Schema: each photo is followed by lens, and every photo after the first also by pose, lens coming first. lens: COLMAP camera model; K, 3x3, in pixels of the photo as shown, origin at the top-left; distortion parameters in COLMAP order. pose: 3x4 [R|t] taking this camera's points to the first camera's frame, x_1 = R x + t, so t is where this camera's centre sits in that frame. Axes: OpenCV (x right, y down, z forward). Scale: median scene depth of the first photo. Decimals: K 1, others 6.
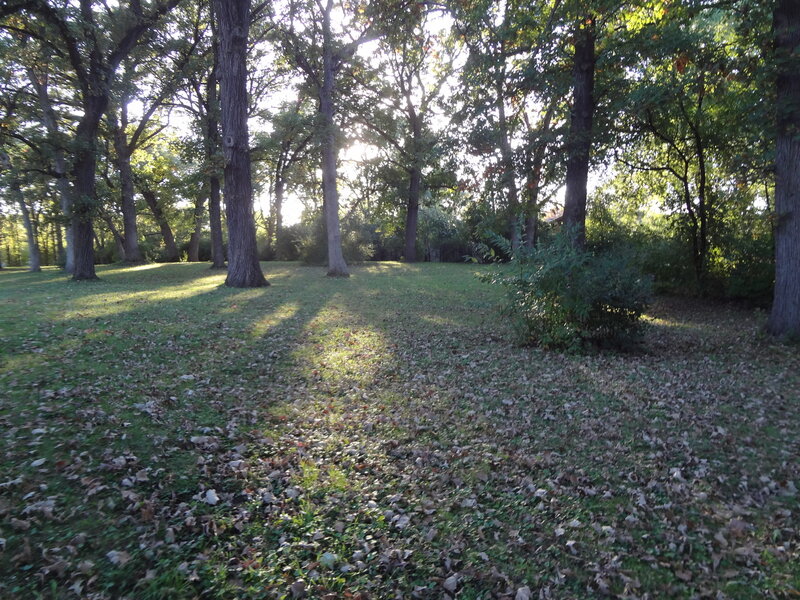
lens RADIAL K [[594.4, 0, 400.0], [0, 594.4, 300.0], [0, 0, 1]] dist [-0.041619, 0.002374]
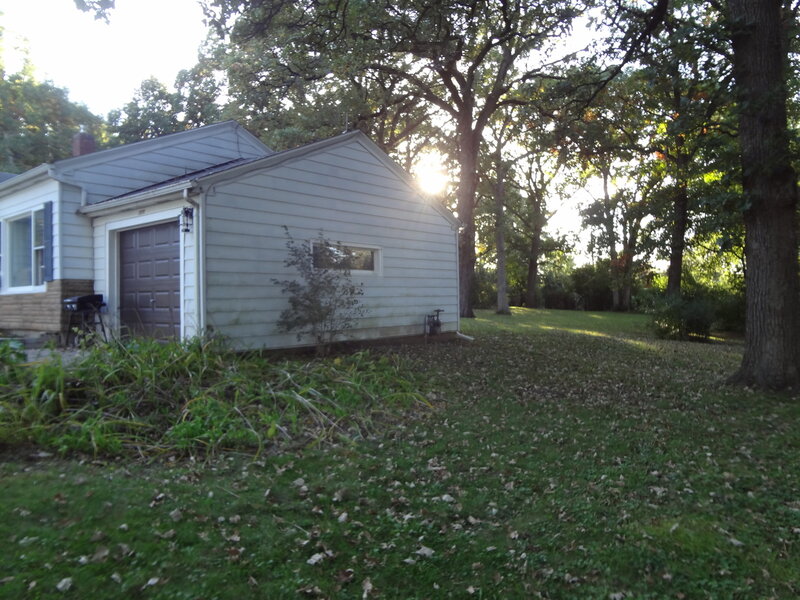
lens RADIAL K [[594.4, 0, 400.0], [0, 594.4, 300.0], [0, 0, 1]] dist [-0.041619, 0.002374]
pose [[0.992777, 0.027321, -0.116818, -0.165556], [-0.036568, 0.996302, -0.077755, 0.043235], [0.114262, 0.081465, 0.990105, -0.446537]]
